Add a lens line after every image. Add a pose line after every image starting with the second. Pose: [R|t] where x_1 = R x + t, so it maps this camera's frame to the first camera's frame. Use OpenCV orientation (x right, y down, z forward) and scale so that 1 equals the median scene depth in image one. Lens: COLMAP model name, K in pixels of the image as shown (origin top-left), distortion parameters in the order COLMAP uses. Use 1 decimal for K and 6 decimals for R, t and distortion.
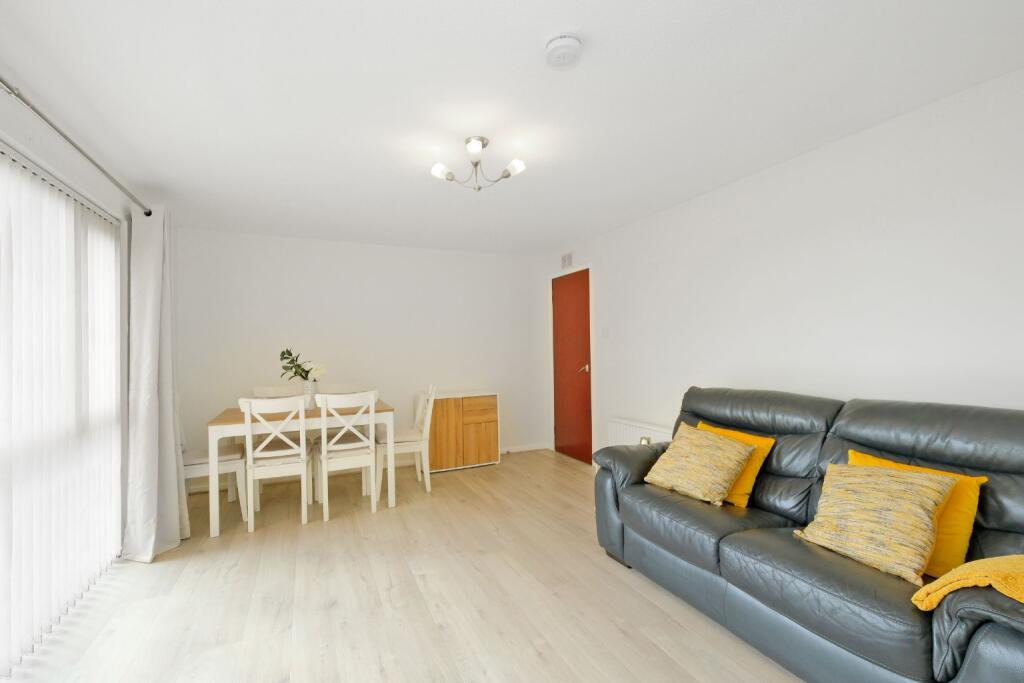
lens RADIAL K [[447.8, 0, 513.8], [0, 447.8, 343.4], [0, 0, 1]] dist [0.000397, 0.000370]
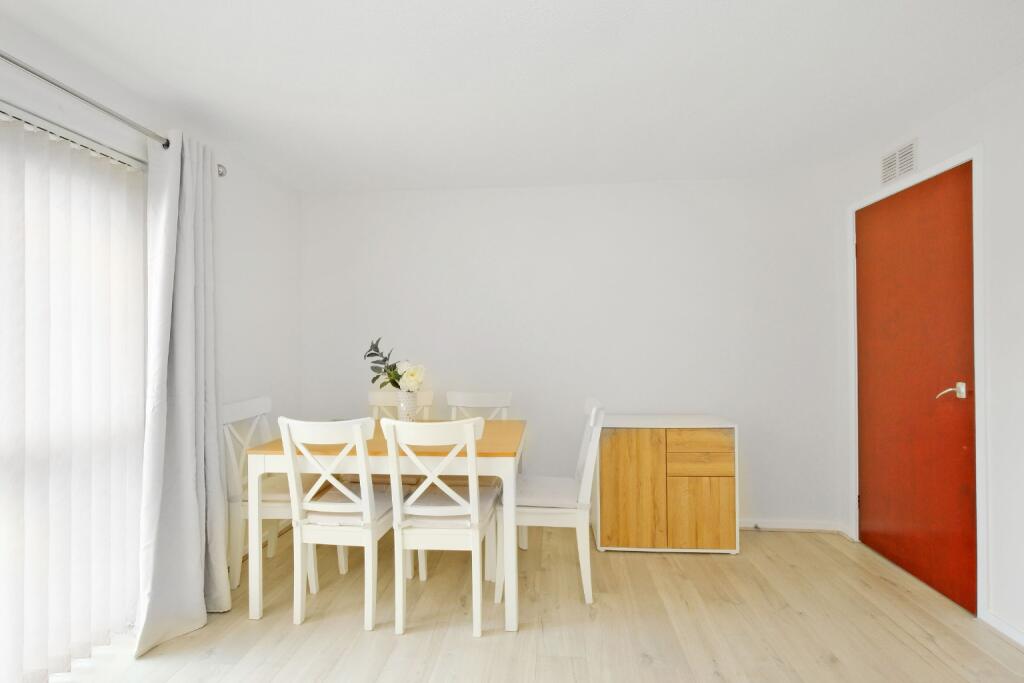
lens RADIAL K [[447.8, 0, 513.8], [0, 447.8, 343.4], [0, 0, 1]] dist [0.000397, 0.000370]
pose [[0.864825, 0.005730, -0.502041, 0.005989], [-0.003164, 0.999977, 0.005964, 0.010676], [0.502064, -0.003569, 0.864823, 0.522489]]
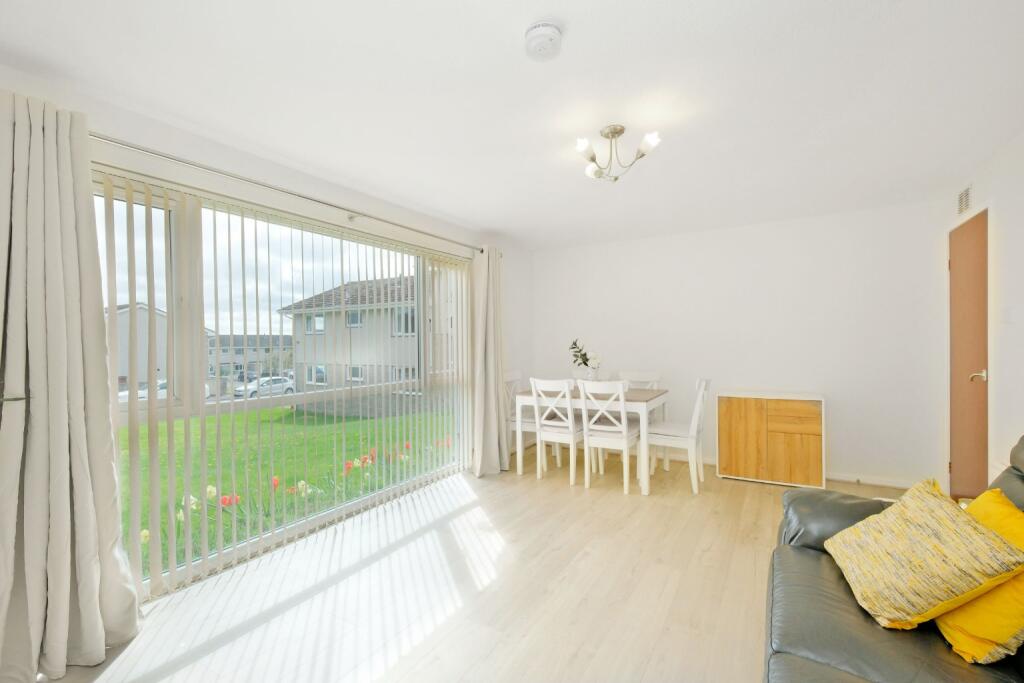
lens RADIAL K [[447.8, 0, 513.8], [0, 447.8, 343.4], [0, 0, 1]] dist [0.000397, 0.000370]
pose [[0.557425, 0.014893, -0.830094, 0.407710], [0.008754, 0.999678, 0.023814, -0.010315], [0.830181, -0.020541, 0.557115, 0.181397]]
